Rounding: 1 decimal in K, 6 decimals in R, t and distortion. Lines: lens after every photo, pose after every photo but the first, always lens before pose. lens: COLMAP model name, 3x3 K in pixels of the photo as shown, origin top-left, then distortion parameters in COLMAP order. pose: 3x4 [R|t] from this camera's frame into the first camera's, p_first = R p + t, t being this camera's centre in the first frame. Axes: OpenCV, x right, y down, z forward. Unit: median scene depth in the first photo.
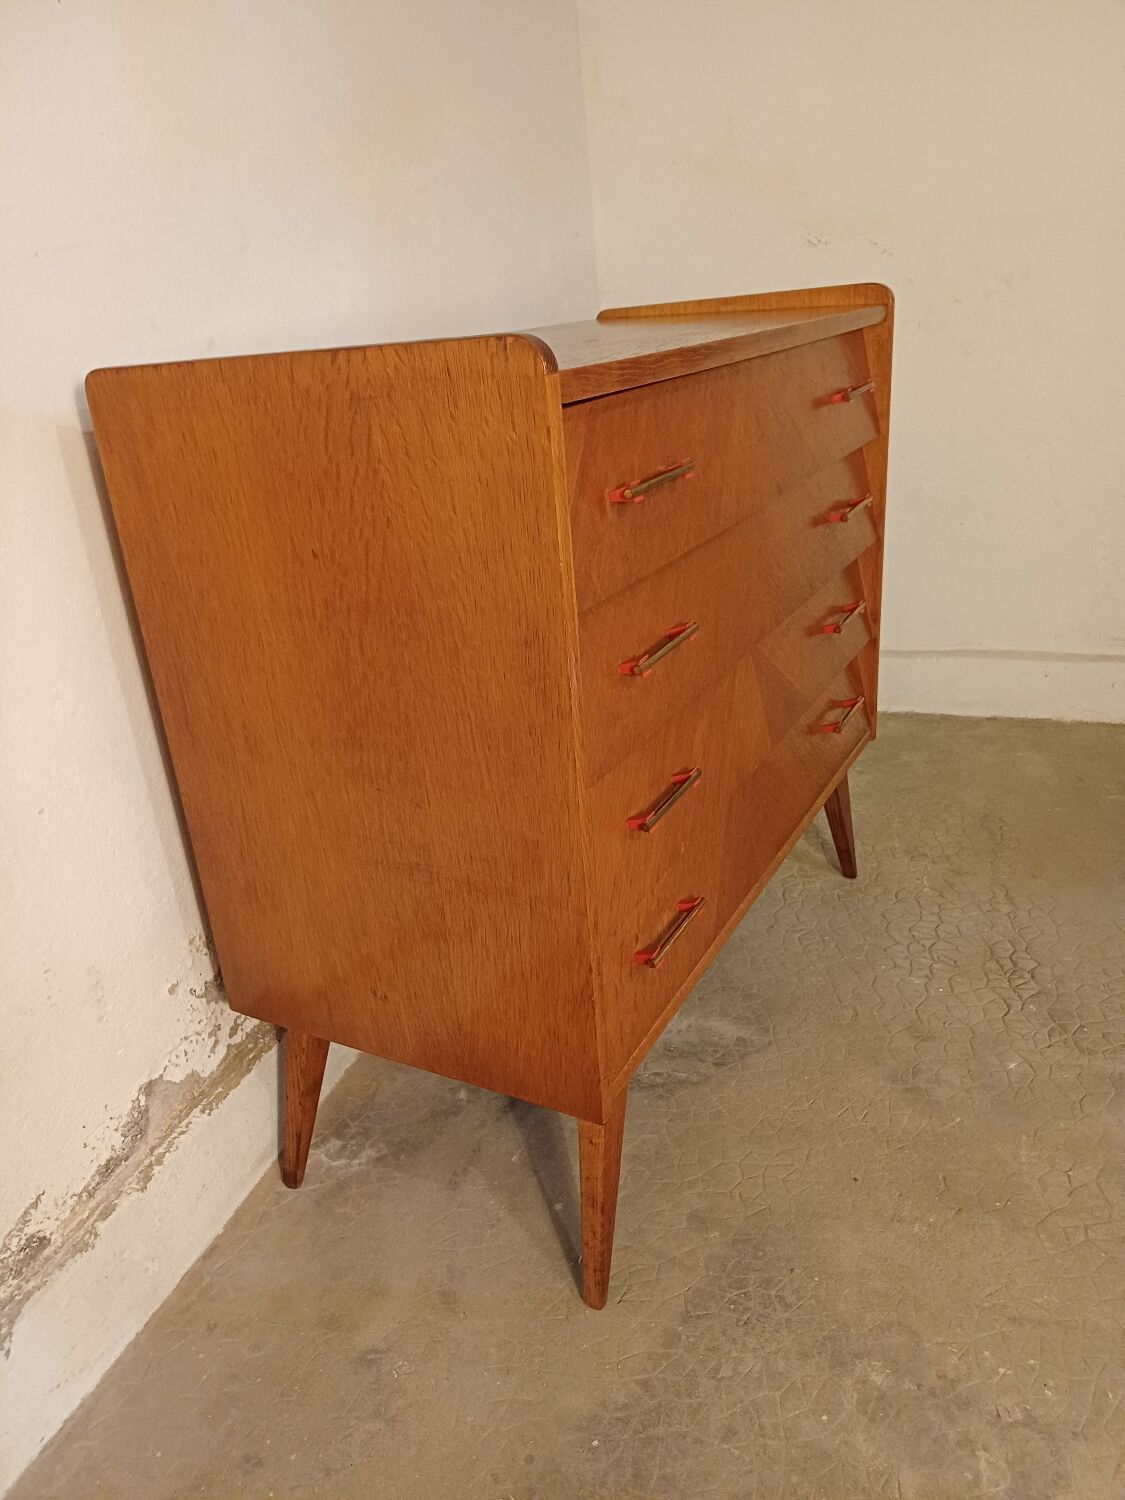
lens RADIAL K [[1117.5, 0, 605.9], [0, 1117.5, 757.4], [0, 0, 1]] dist [0.064259, -0.059812]
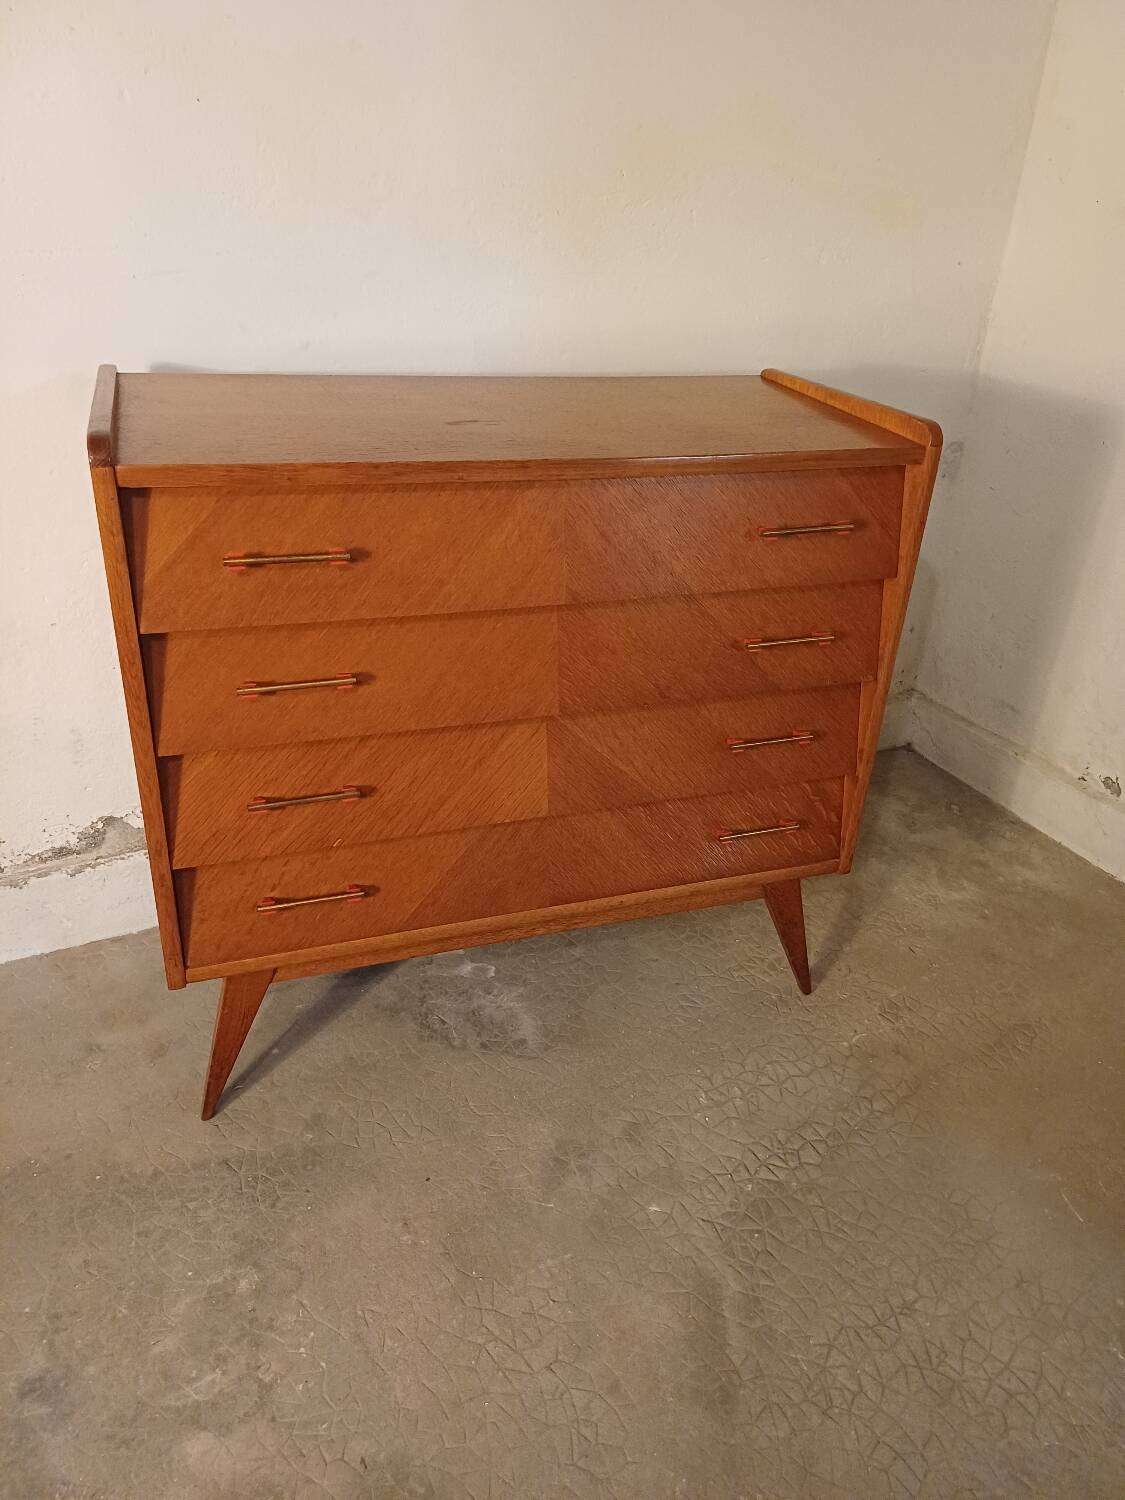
lens RADIAL K [[1117.5, 0, 598.7], [0, 1117.5, 729.6], [0, 0, 1]] dist [0.064259, -0.059812]
pose [[0.721603, 0.417527, -0.552232, 0.897366], [-0.372024, 0.906573, 0.199309, -0.381615], [0.583856, 0.061622, 0.809515, 0.161080]]
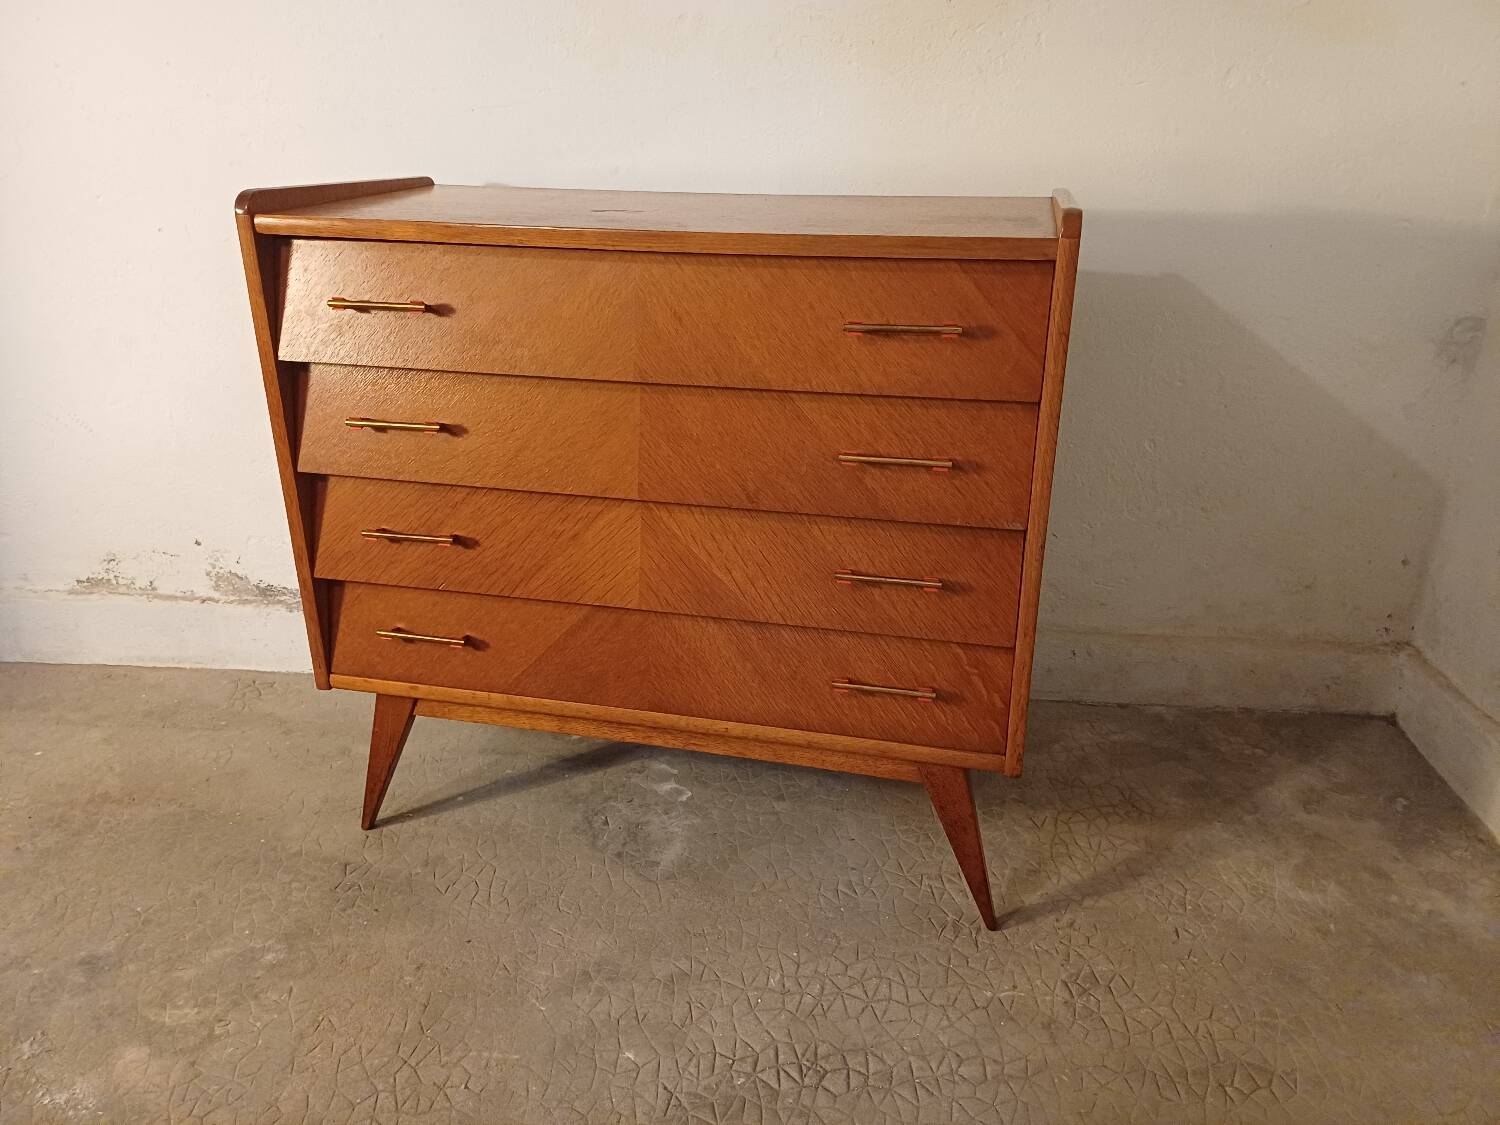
lens RADIAL K [[1117.5, 0, 745.7], [0, 1117.5, 529.9], [0, 0, 1]] dist [0.064259, -0.059812]
pose [[0.231650, 0.418279, -0.878283, 1.282990], [-0.394574, 0.865640, 0.308187, -0.525826], [0.889185, 0.275156, 0.365567, 0.808120]]
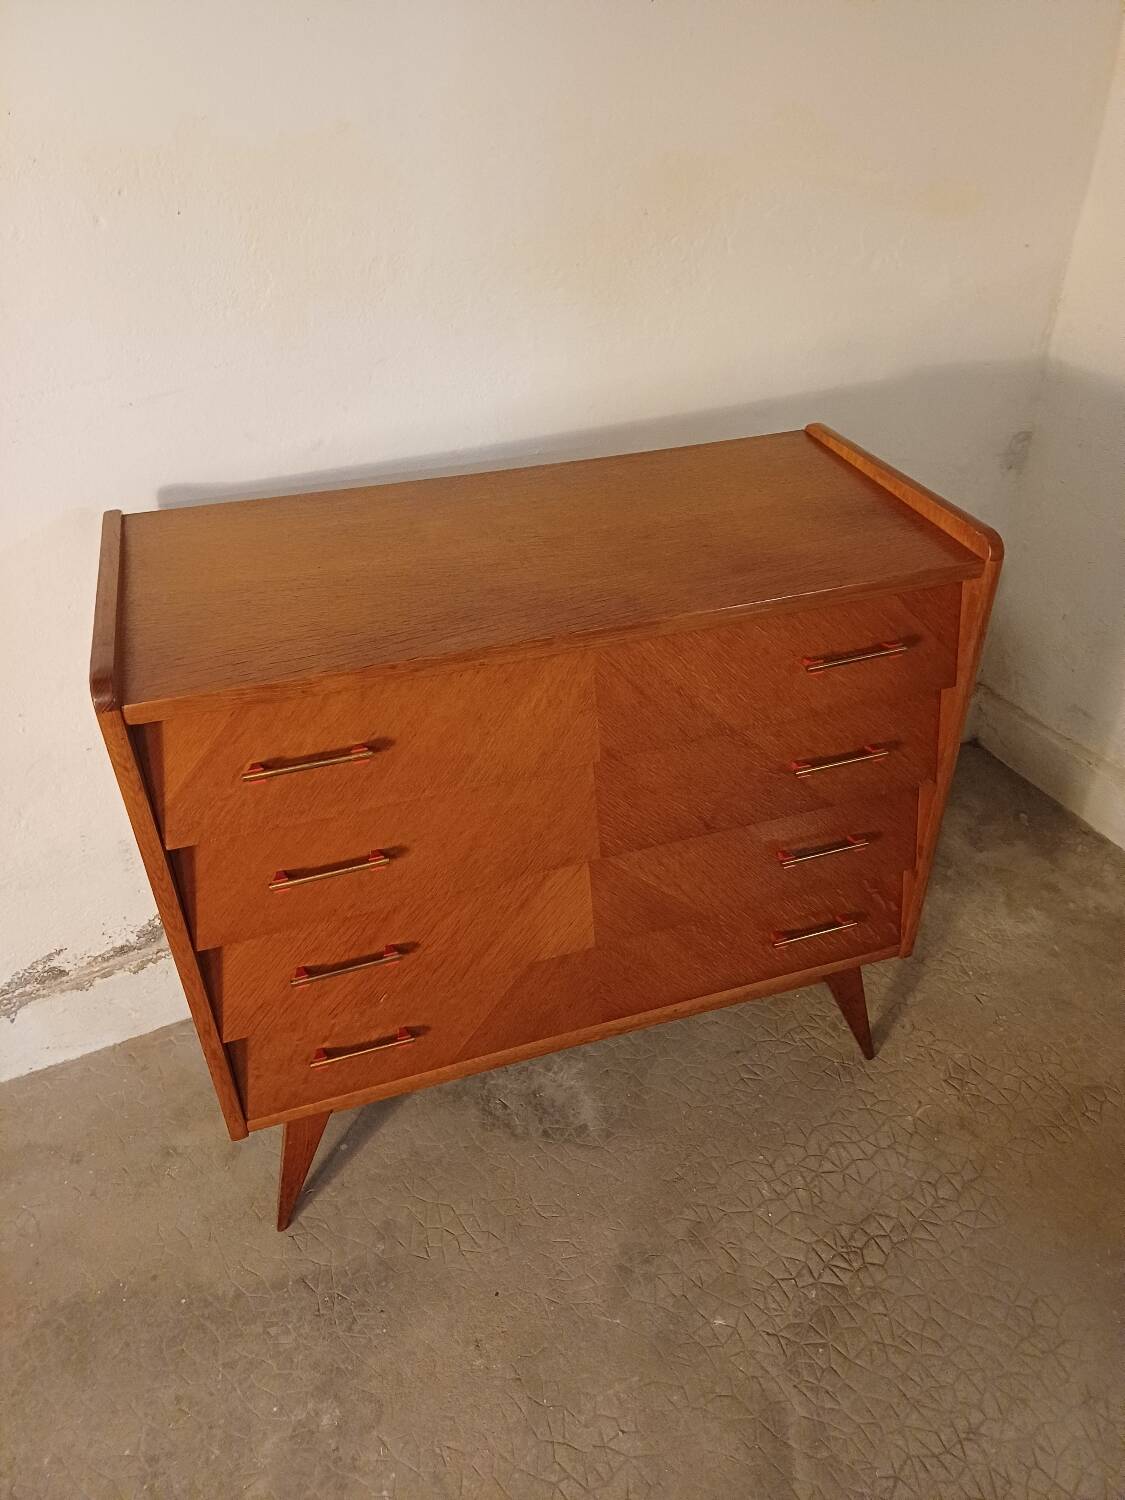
lens RADIAL K [[1117.5, 0, 599.6], [0, 1117.5, 734.0], [0, 0, 1]] dist [0.064259, -0.059812]
pose [[0.710371, 0.455057, -0.536932, 0.755942], [-0.315689, 0.887837, 0.334792, -0.654111], [0.629058, -0.068323, 0.774350, 0.217497]]
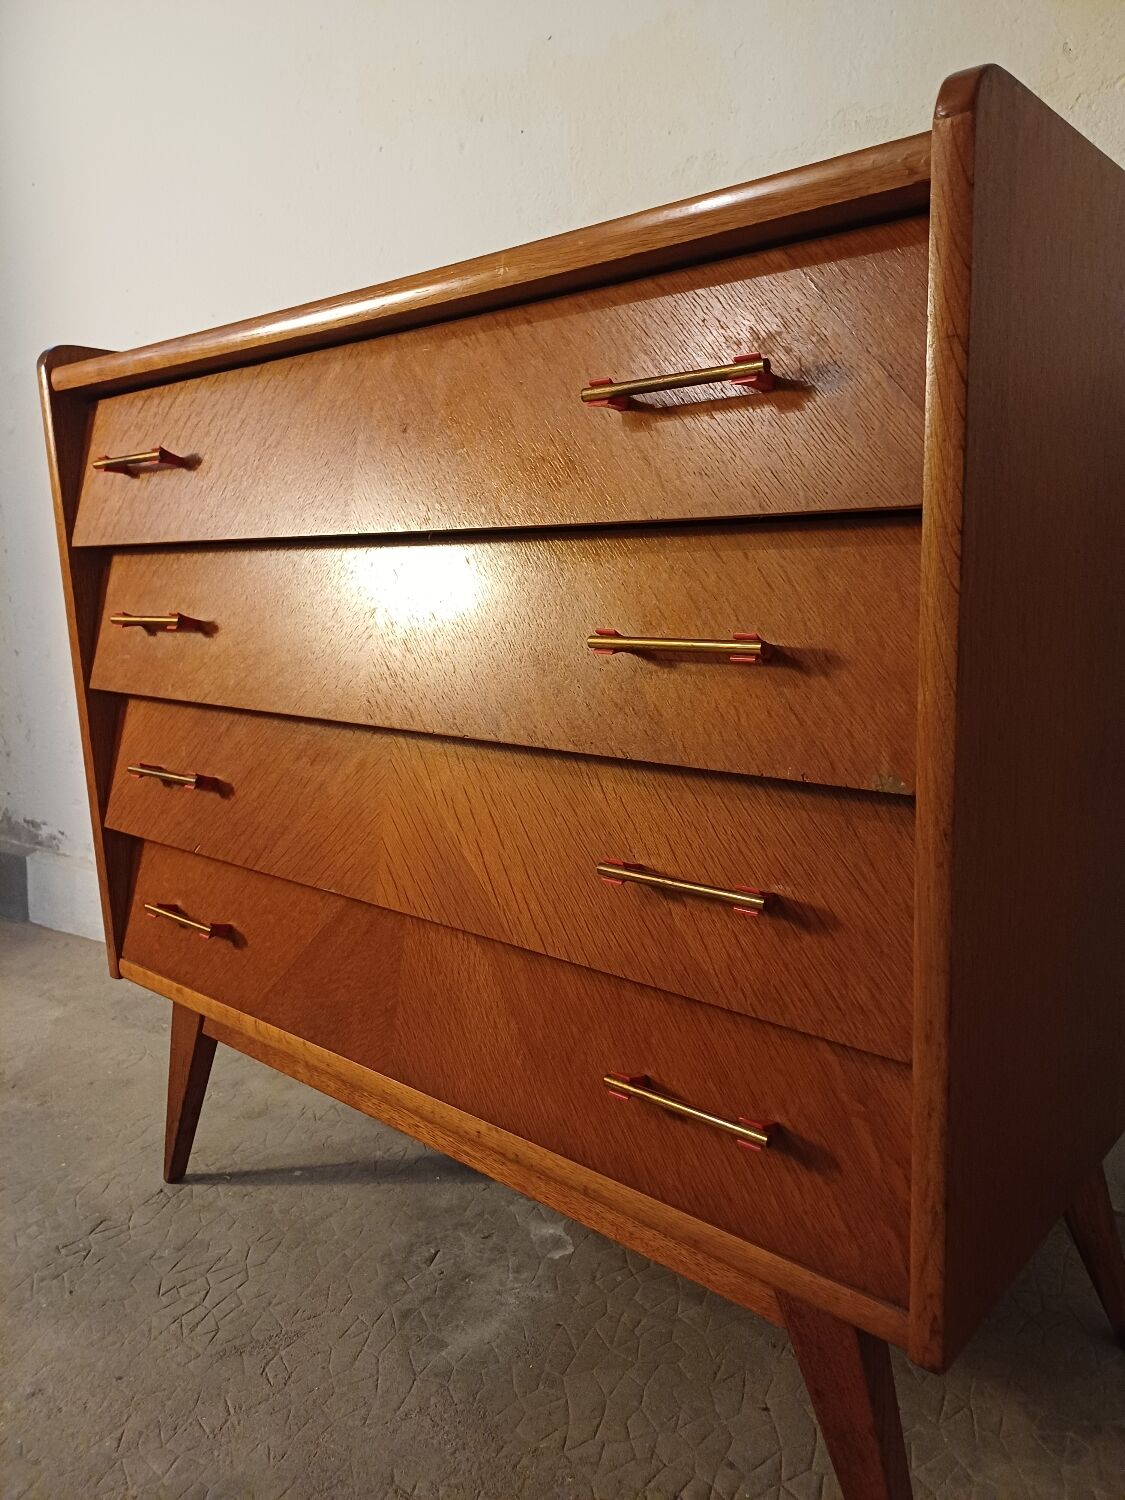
lens RADIAL K [[1117.5, 0, 585.0], [0, 1117.5, 736.6], [0, 0, 1]] dist [0.064259, -0.059812]
pose [[-0.248633, 0.238857, -0.938685, 0.877522], [-0.334340, 0.888388, 0.314616, -0.425862], [0.909065, 0.392064, -0.141023, 1.395906]]
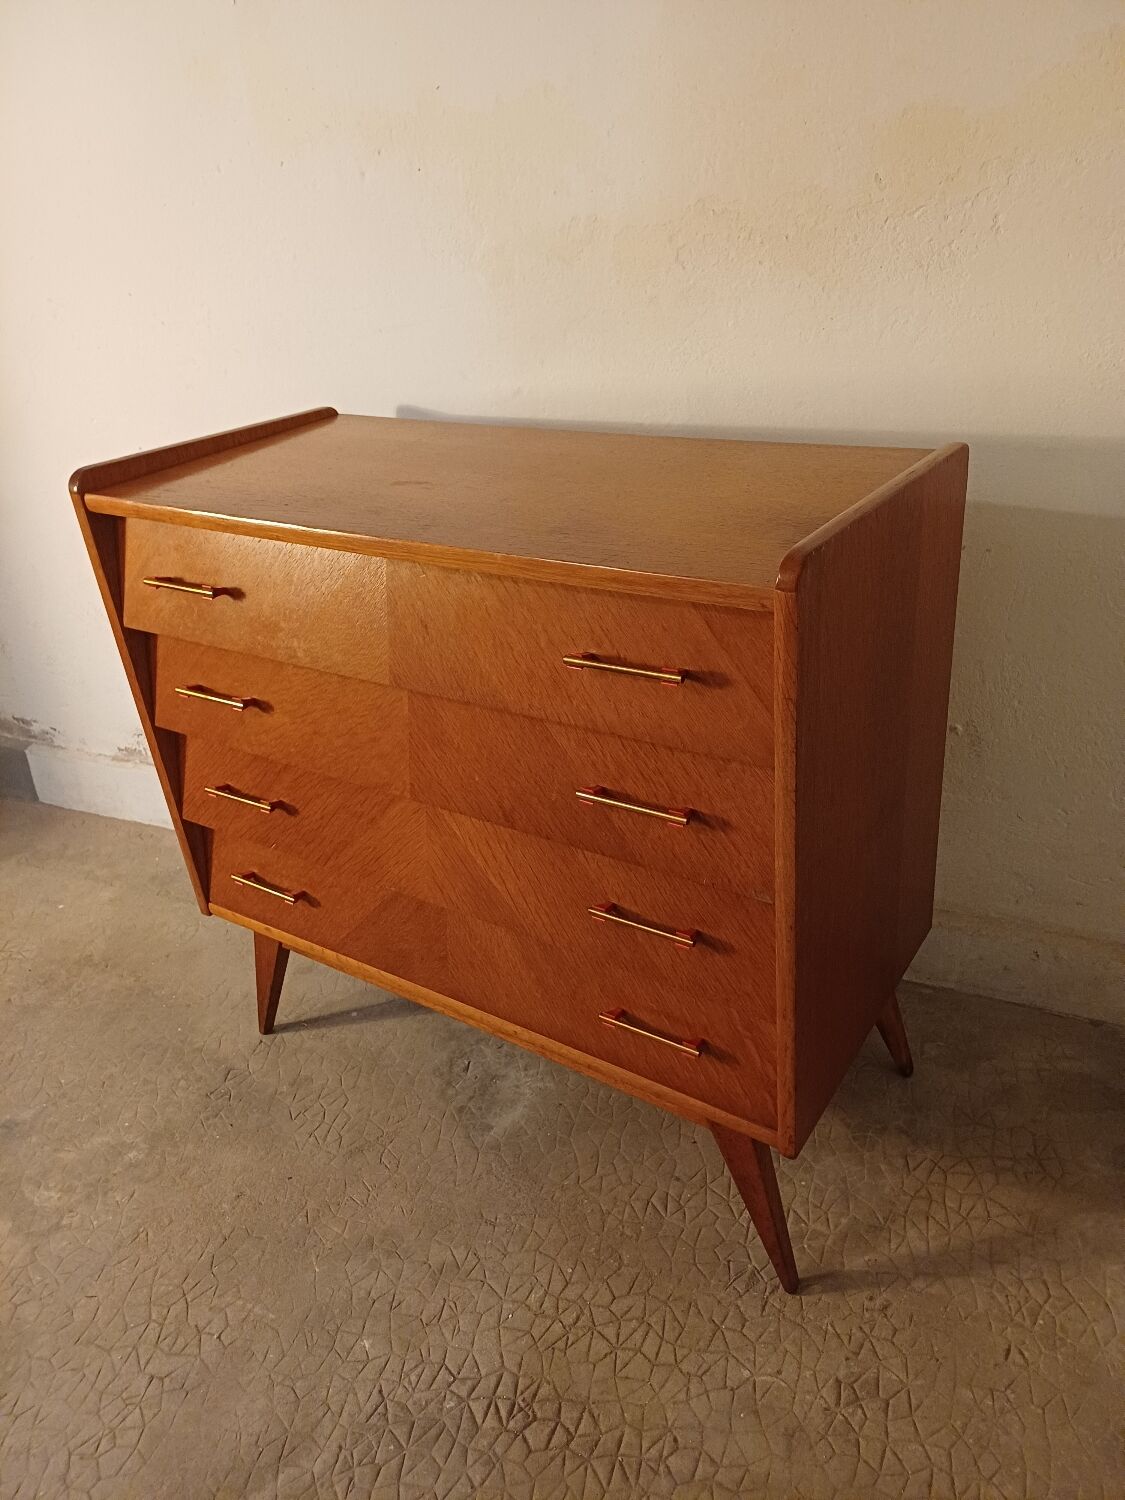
lens RADIAL K [[1117.5, 0, 581.3], [0, 1117.5, 747.6], [0, 0, 1]] dist [0.064259, -0.059812]
pose [[-0.108076, 0.532492, -0.839507, 1.101964], [-0.304662, 0.786082, 0.537826, -0.855621], [0.946309, 0.313892, 0.077273, 1.200881]]
